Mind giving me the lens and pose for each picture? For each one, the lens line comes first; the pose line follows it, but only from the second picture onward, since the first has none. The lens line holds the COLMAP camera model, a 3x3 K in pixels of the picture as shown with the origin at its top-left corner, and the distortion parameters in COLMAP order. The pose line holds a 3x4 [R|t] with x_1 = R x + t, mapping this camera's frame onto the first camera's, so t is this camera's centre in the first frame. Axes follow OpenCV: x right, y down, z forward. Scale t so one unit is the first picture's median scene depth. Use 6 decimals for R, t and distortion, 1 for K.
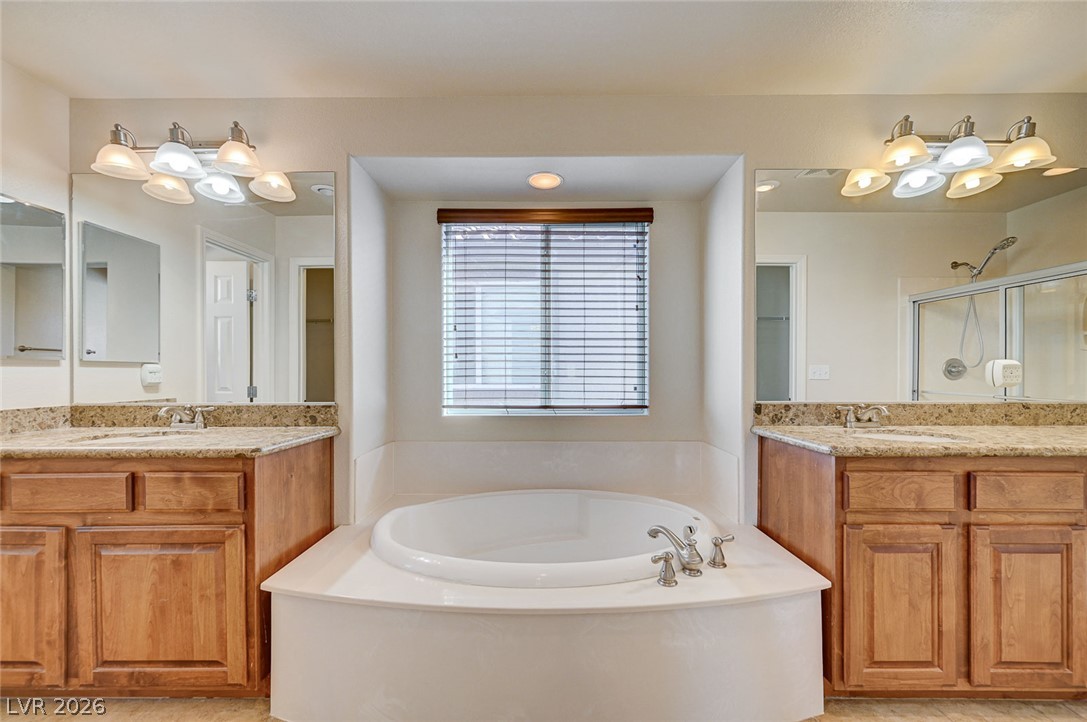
lens RADIAL K [[431.9, 0, 544.8], [0, 431.9, 373.2], [0, 0, 1]] dist [0.000388, 0.000391]
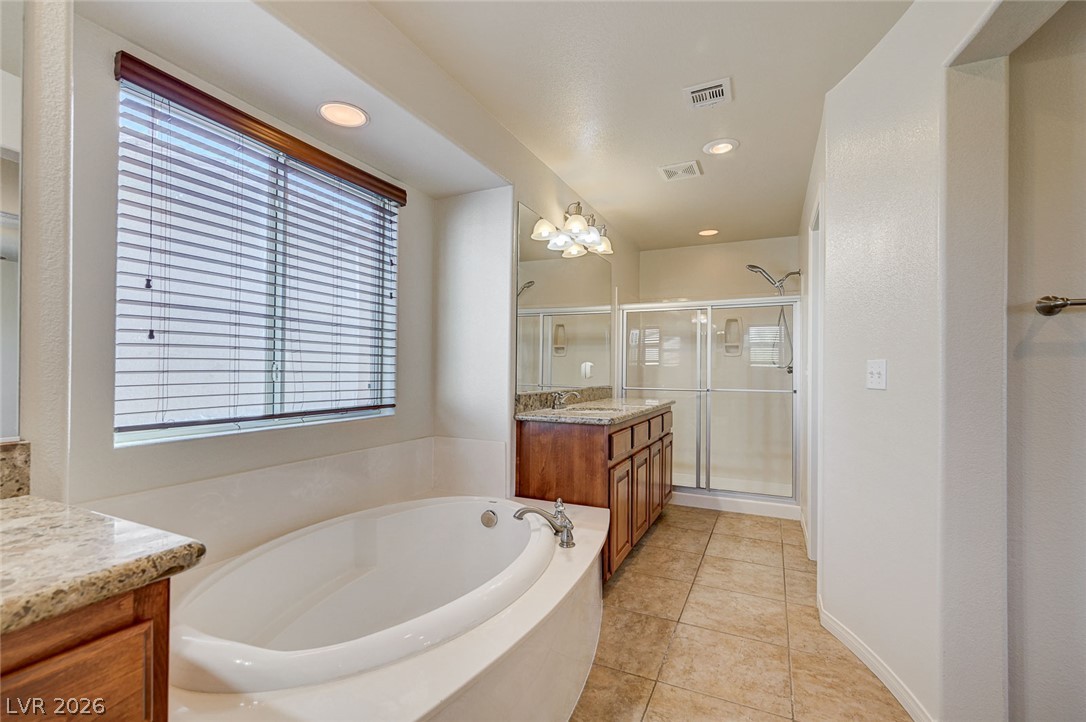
lens RADIAL K [[480.0, 0, 548.5], [0, 480.0, 366.7], [0, 0, 1]] dist [-0.001560, -0.000012]
pose [[0.415485, 0.010093, 0.909544, -0.734945], [-0.008934, 0.999935, -0.007015, 0.000663], [-0.909556, -0.005211, 0.415548, 0.383882]]
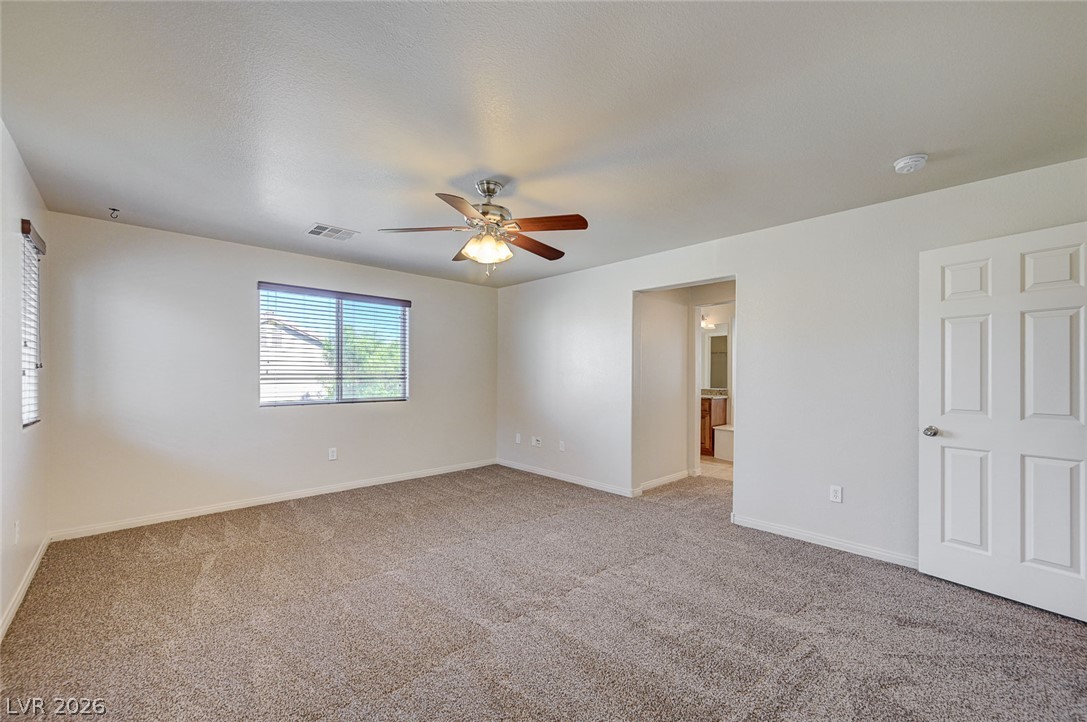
lens RADIAL K [[419.7, 0, 546.4], [0, 419.7, 372.1], [0, 0, 1]] dist [0.000066, 0.000181]
pose [[0.653444, -0.014232, -0.756841, 1.411877], [-0.002874, 0.999769, -0.021281, -0.014763], [0.756970, 0.016081, 0.653252, -2.904095]]
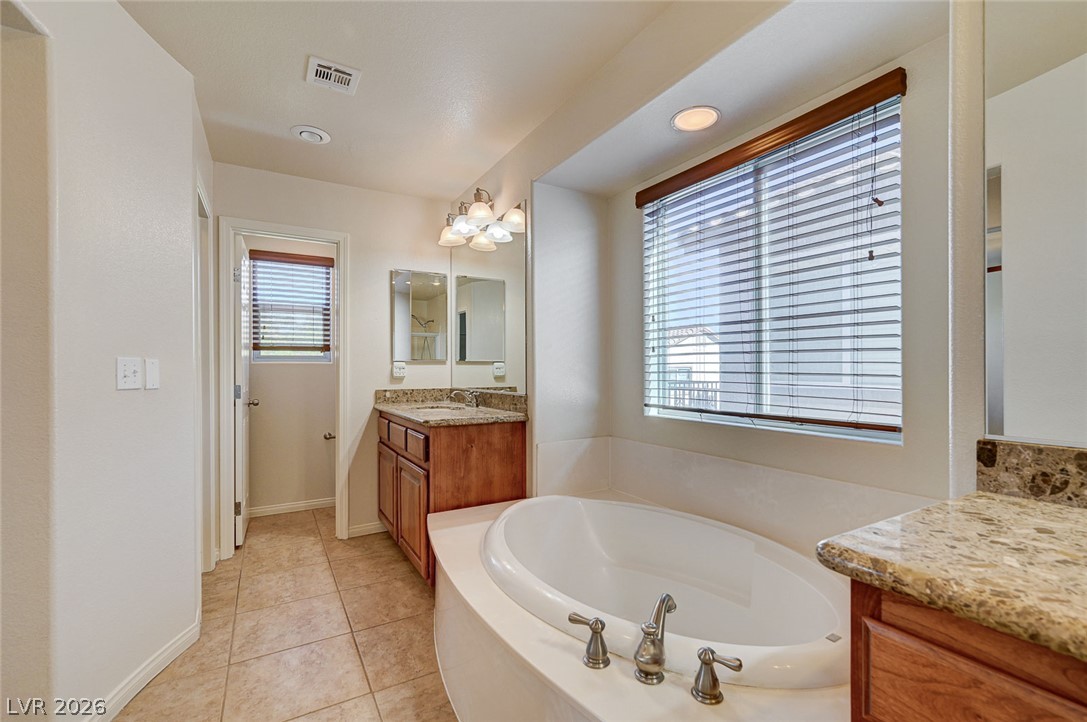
lens RADIAL K [[474.4, 0, 547.4], [0, 474.4, 369.0], [0, 0, 1]] dist [0.000847, 0.000369]
pose [[0.516386, 0.000463, -0.856356, 0.706155], [0.001279, 0.999998, 0.001312, -0.001565], [0.856355, -0.001773, 0.516385, 0.403020]]
